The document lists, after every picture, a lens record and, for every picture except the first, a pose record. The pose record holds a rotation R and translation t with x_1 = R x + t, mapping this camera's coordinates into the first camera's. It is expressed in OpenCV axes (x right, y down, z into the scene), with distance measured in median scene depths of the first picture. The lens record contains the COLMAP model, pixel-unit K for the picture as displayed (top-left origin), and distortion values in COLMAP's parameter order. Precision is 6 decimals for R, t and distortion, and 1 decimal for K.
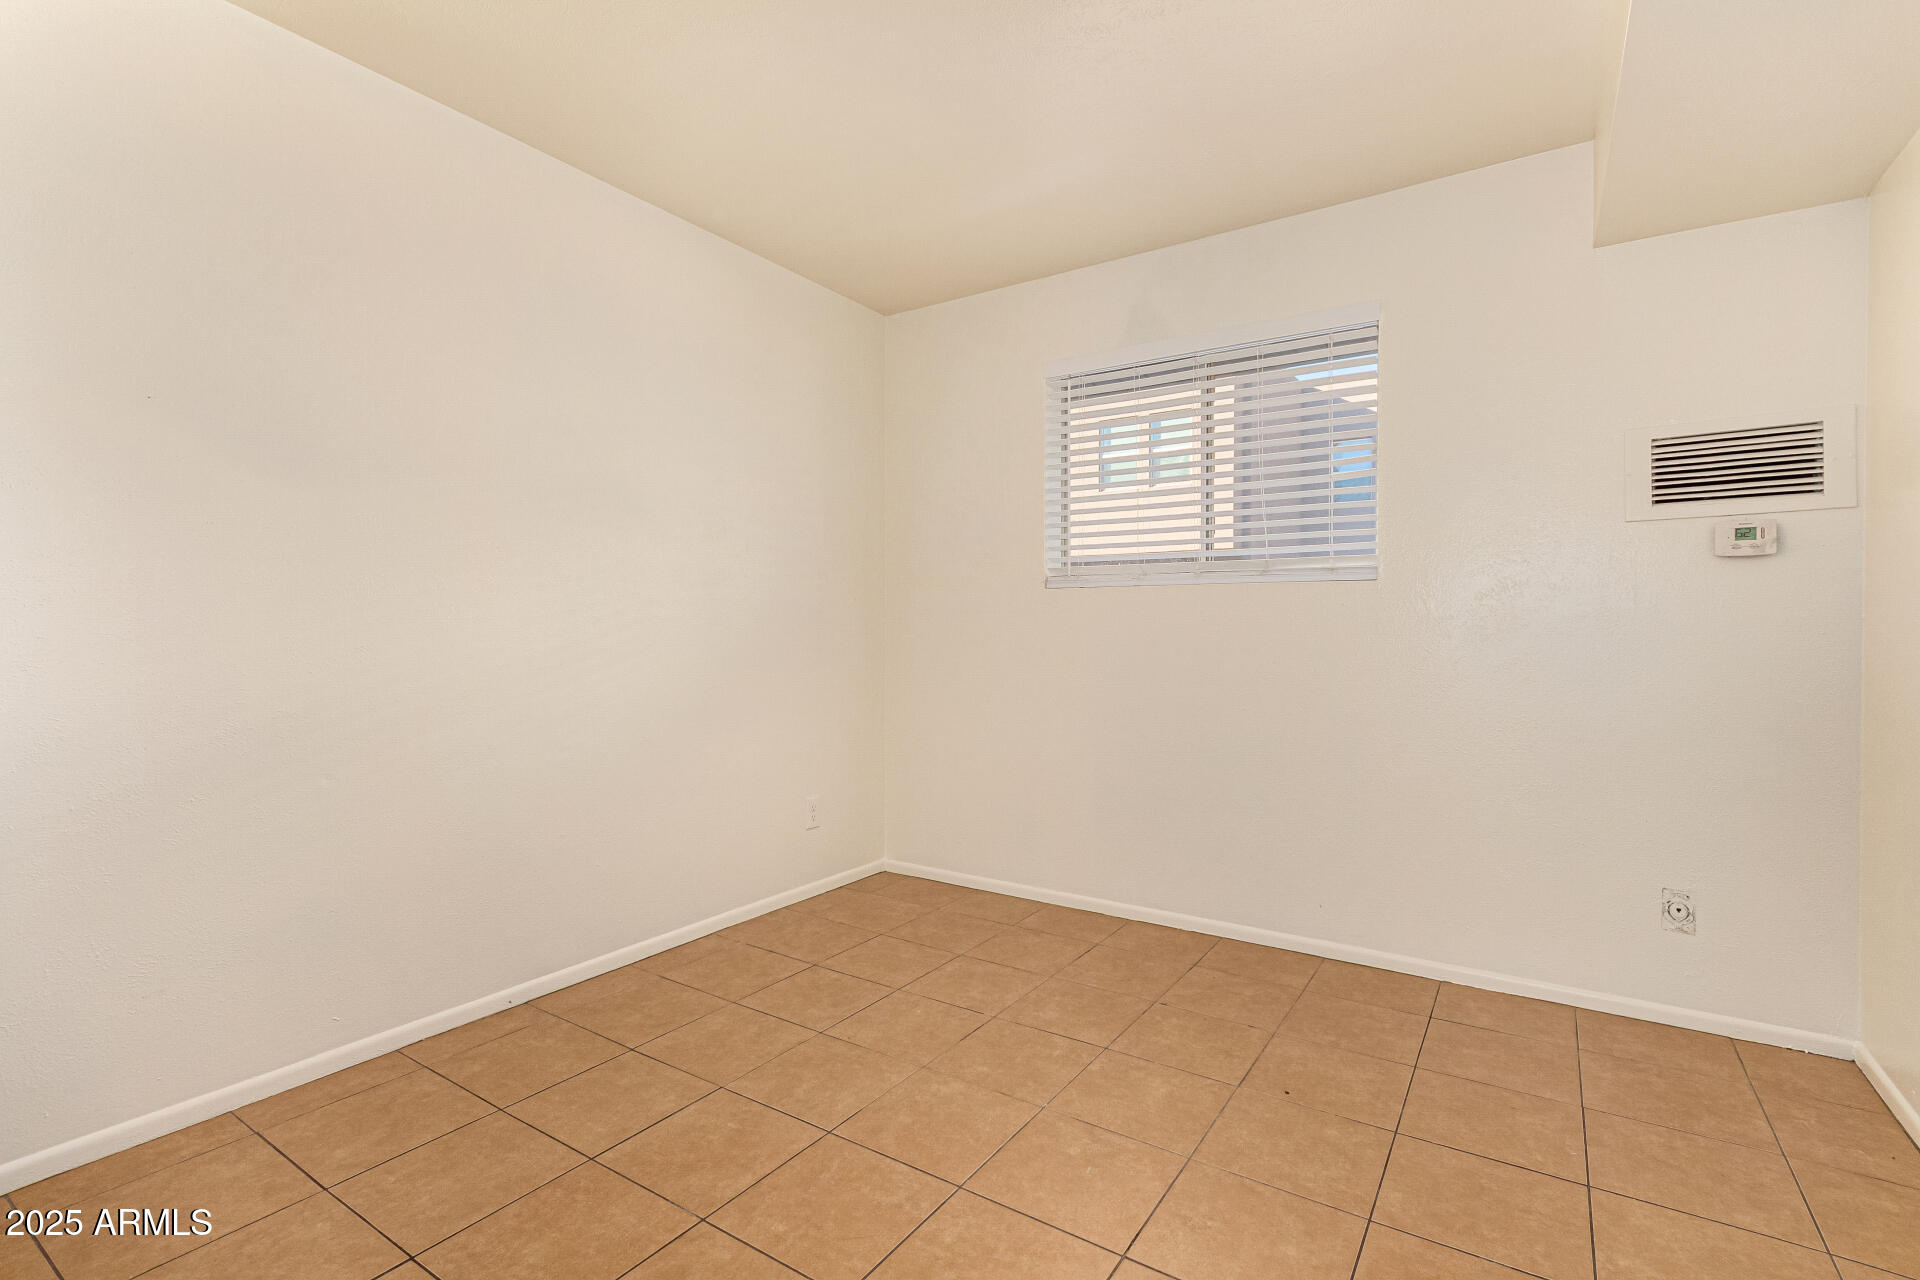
lens RADIAL K [[885.7, 0, 978.6], [0, 885.7, 635.7], [0, 0, 1]] dist [-0.000368, 0.000749]
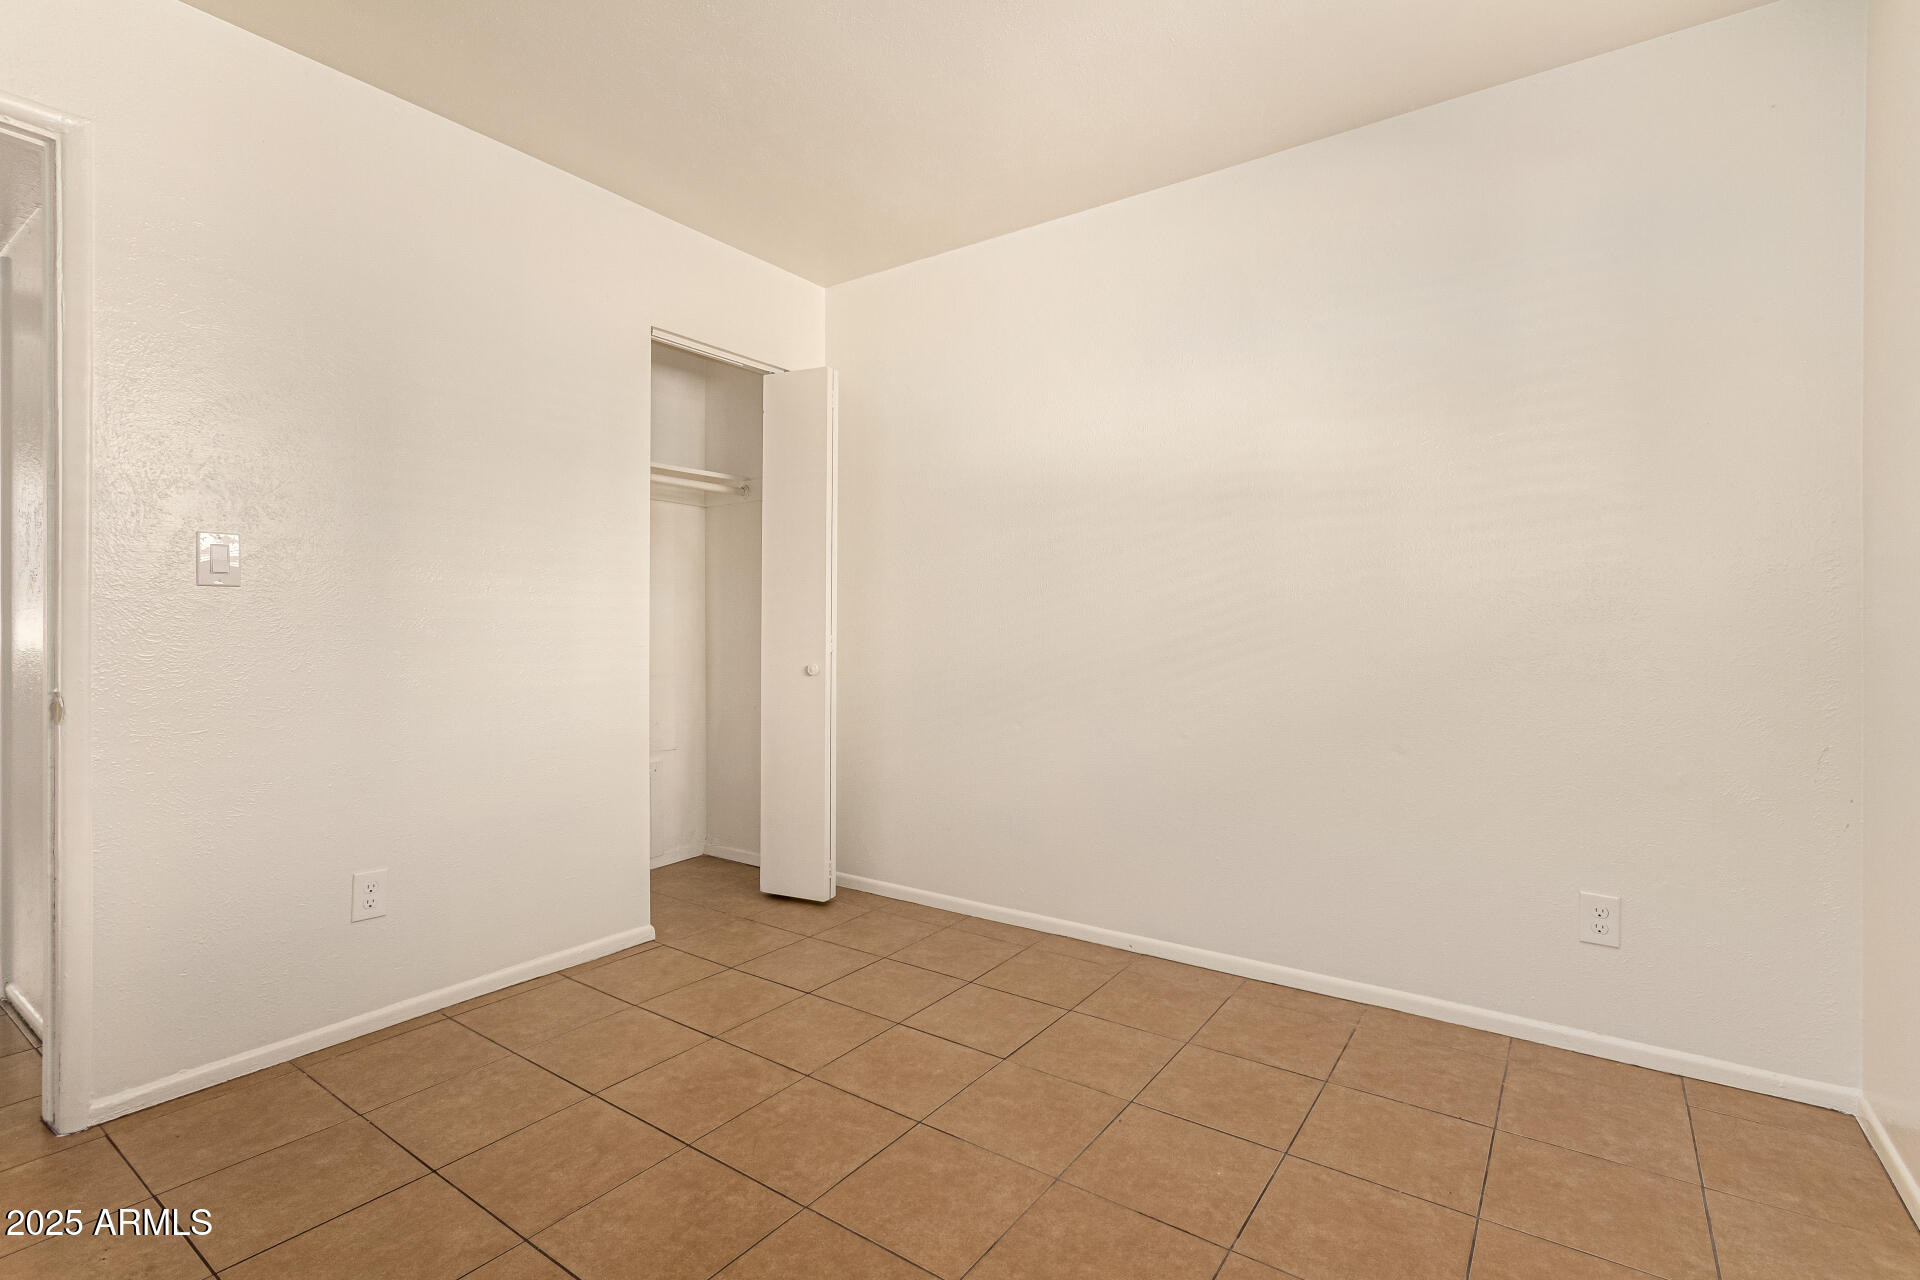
lens RADIAL K [[885.7, 0, 978.6], [0, 885.7, 635.7], [0, 0, 1]] dist [-0.000368, 0.000749]
pose [[-0.037208, 0.008900, -0.999268, 0.680234], [-0.007081, 0.999933, 0.009169, -0.004385], [0.999282, 0.007417, -0.037142, 0.896069]]
